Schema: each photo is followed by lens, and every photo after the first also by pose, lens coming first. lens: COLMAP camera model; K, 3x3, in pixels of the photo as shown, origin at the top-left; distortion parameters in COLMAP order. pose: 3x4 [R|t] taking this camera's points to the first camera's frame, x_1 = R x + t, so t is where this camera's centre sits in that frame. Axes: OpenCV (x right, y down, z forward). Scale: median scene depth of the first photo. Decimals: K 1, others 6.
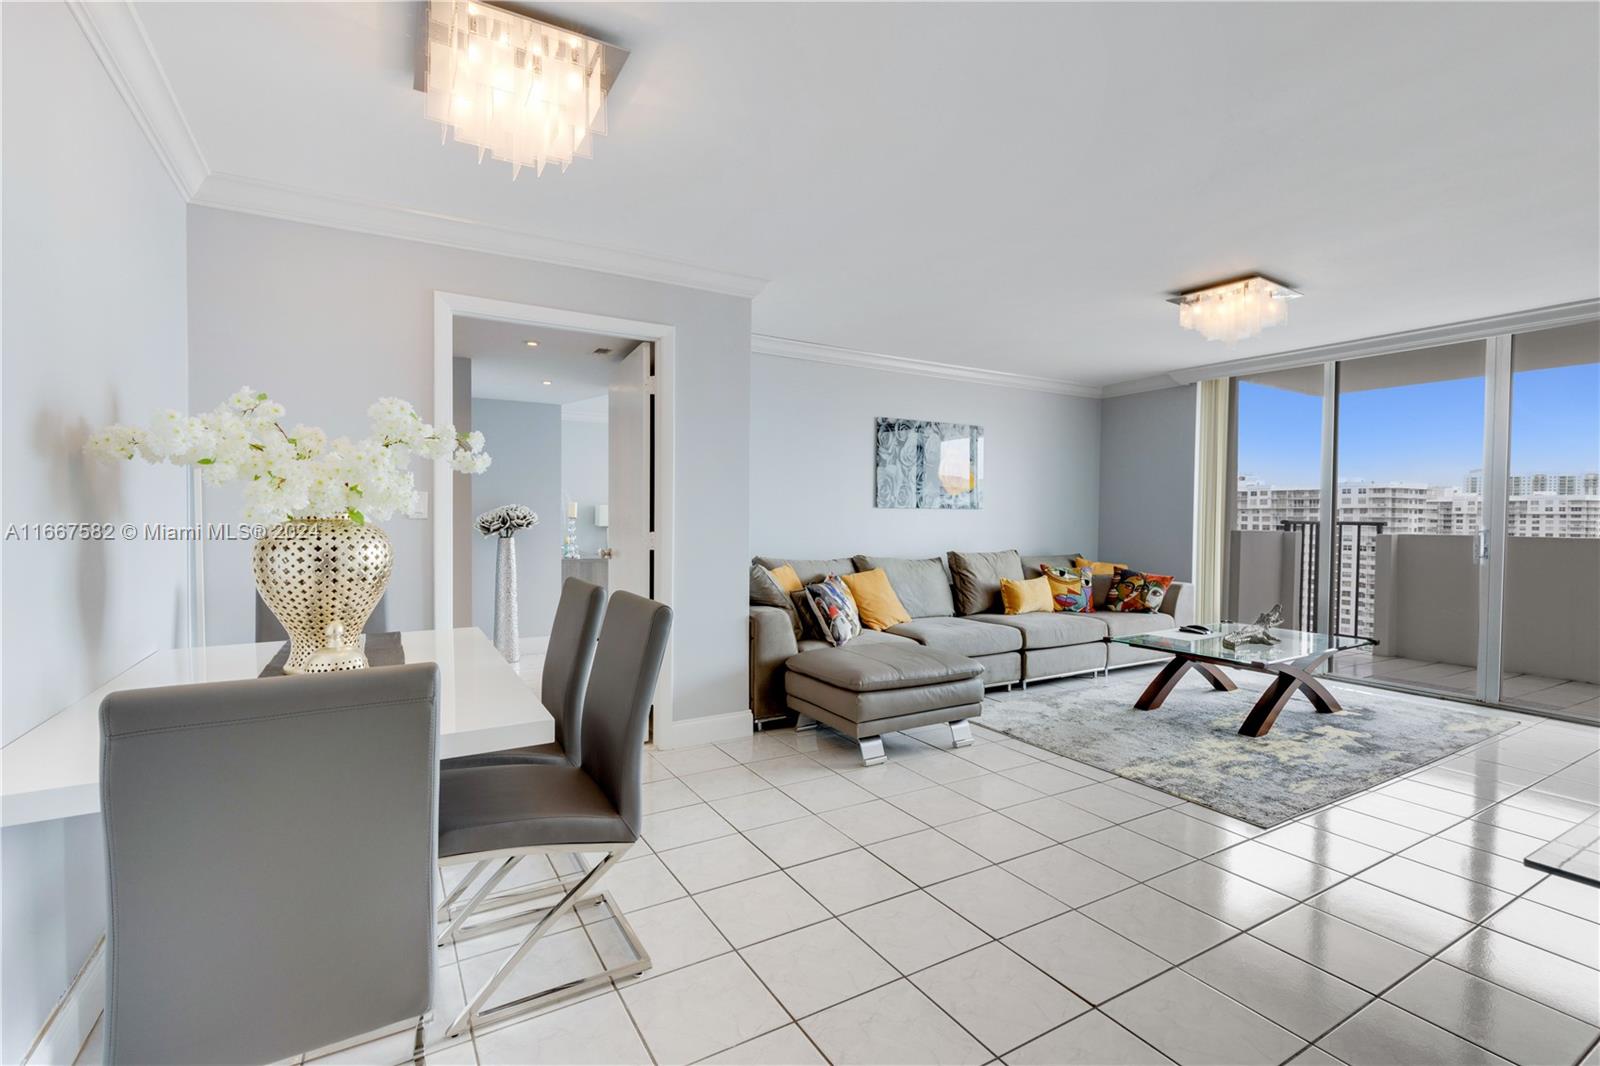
lens RADIAL K [[739.9, 0, 804.1], [0, 739.9, 529.6], [0, 0, 1]] dist [0.012188, -0.002357]
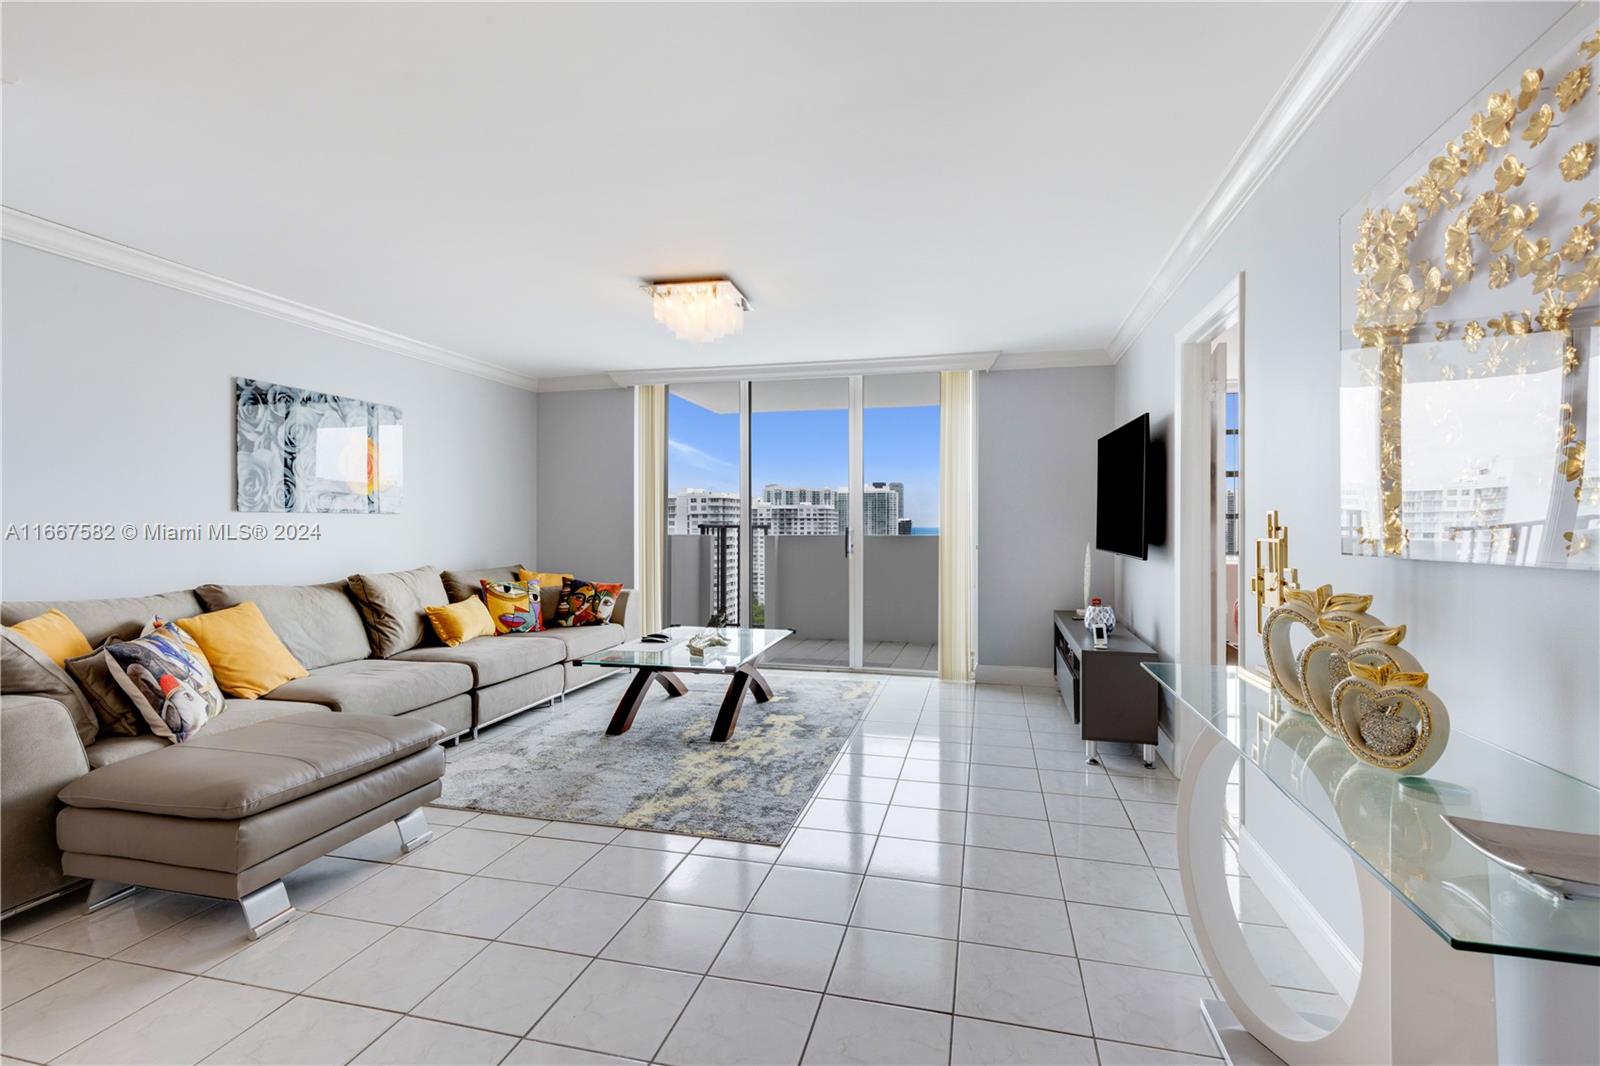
lens RADIAL K [[739.9, 0, 799.9], [0, 739.9, 529.0], [0, 0, 1]] dist [0.012188, -0.002357]
pose [[0.710545, -0.014279, 0.703507, -0.017970], [0.020208, 0.999796, -0.000117, -0.004333], [-0.703362, 0.014299, 0.710688, 0.186517]]
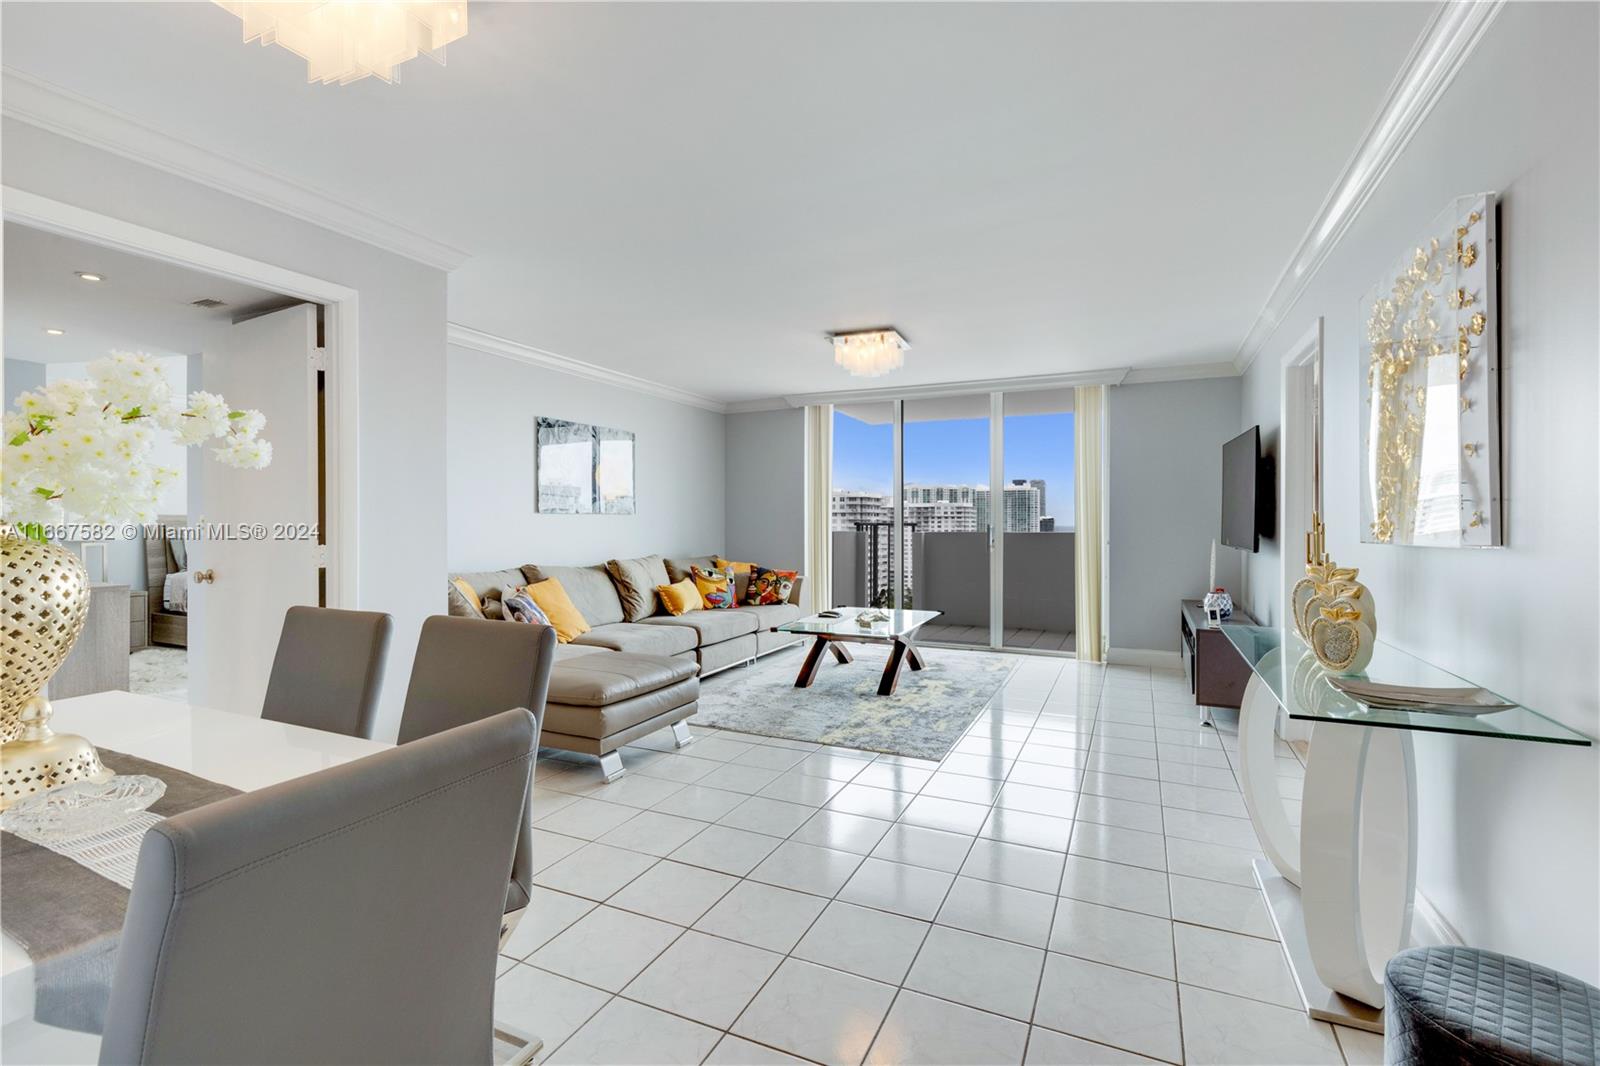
lens RADIAL K [[739.9, 0, 806.2], [0, 739.9, 529.9], [0, 0, 1]] dist [0.012188, -0.002357]
pose [[0.821697, -0.016062, 0.569698, -0.185965], [0.019537, 0.999809, 0.000010, -0.002314], [-0.569589, 0.011122, 0.821854, 0.044940]]
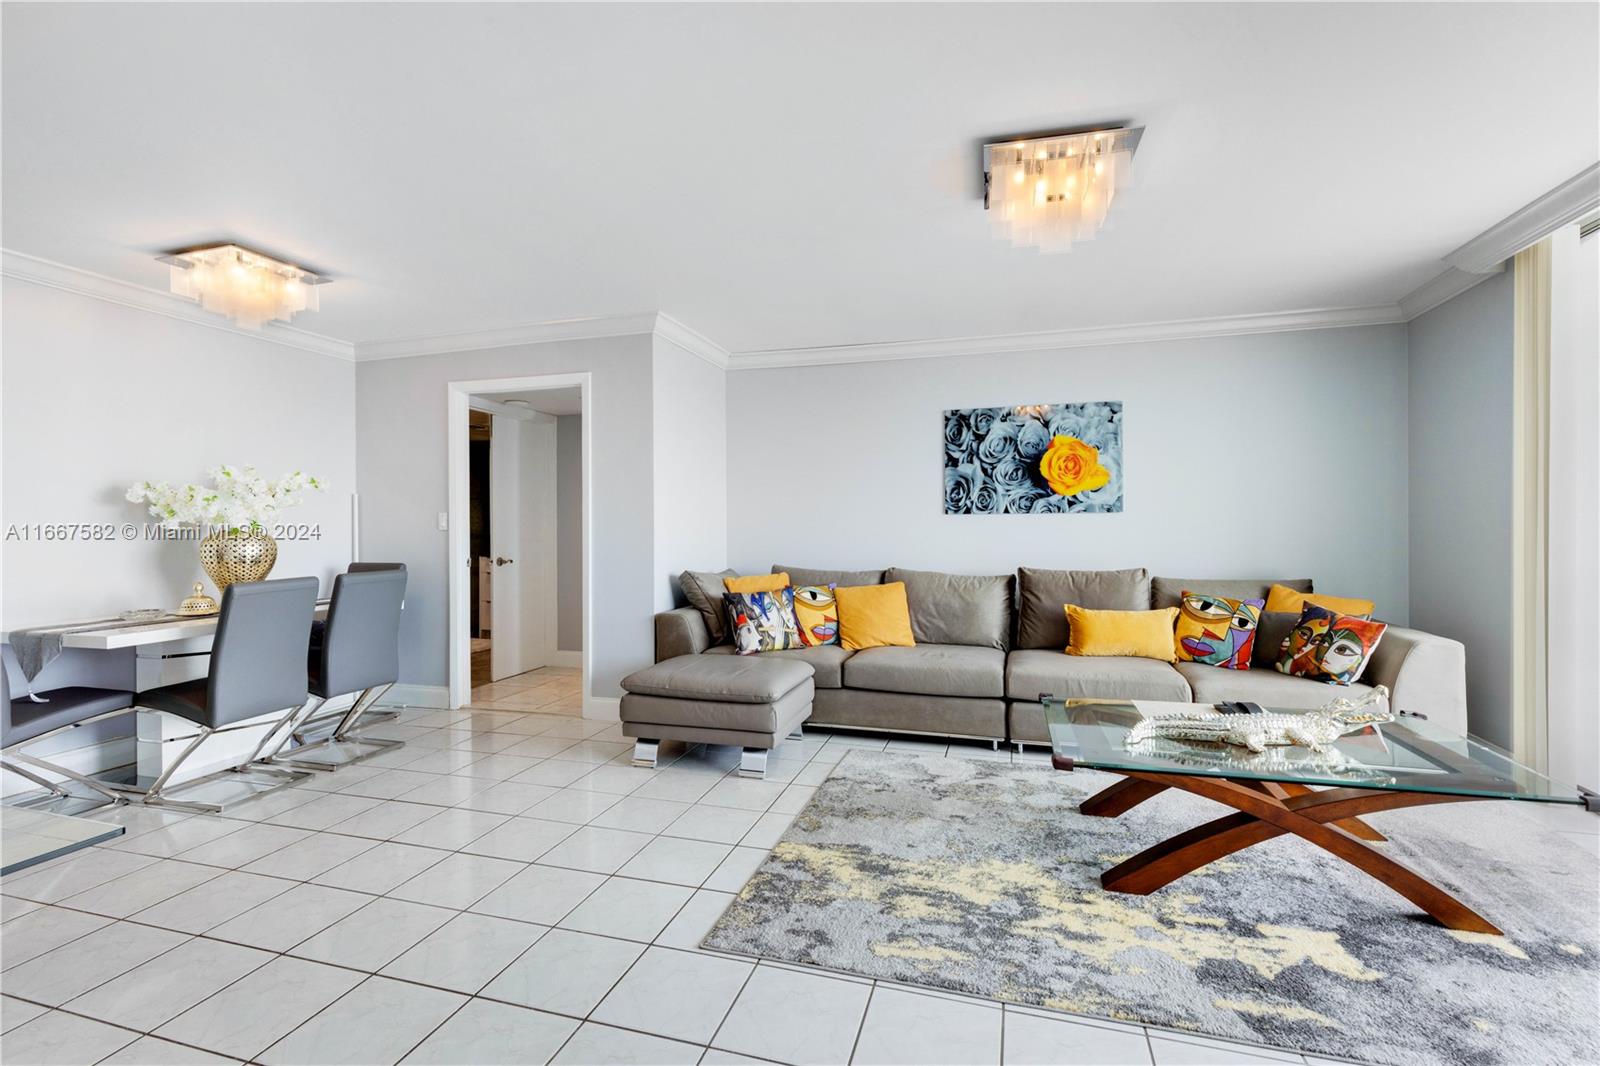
lens RADIAL K [[739.9, 0, 848.5], [0, 739.9, 539.7], [0, 0, 1]] dist [0.012188, -0.002357]
pose [[0.668814, 0.001178, -0.743429, 0.788518], [-0.003799, 0.999991, -0.001833, 0.002043], [0.743420, 0.004050, 0.668812, 0.390998]]
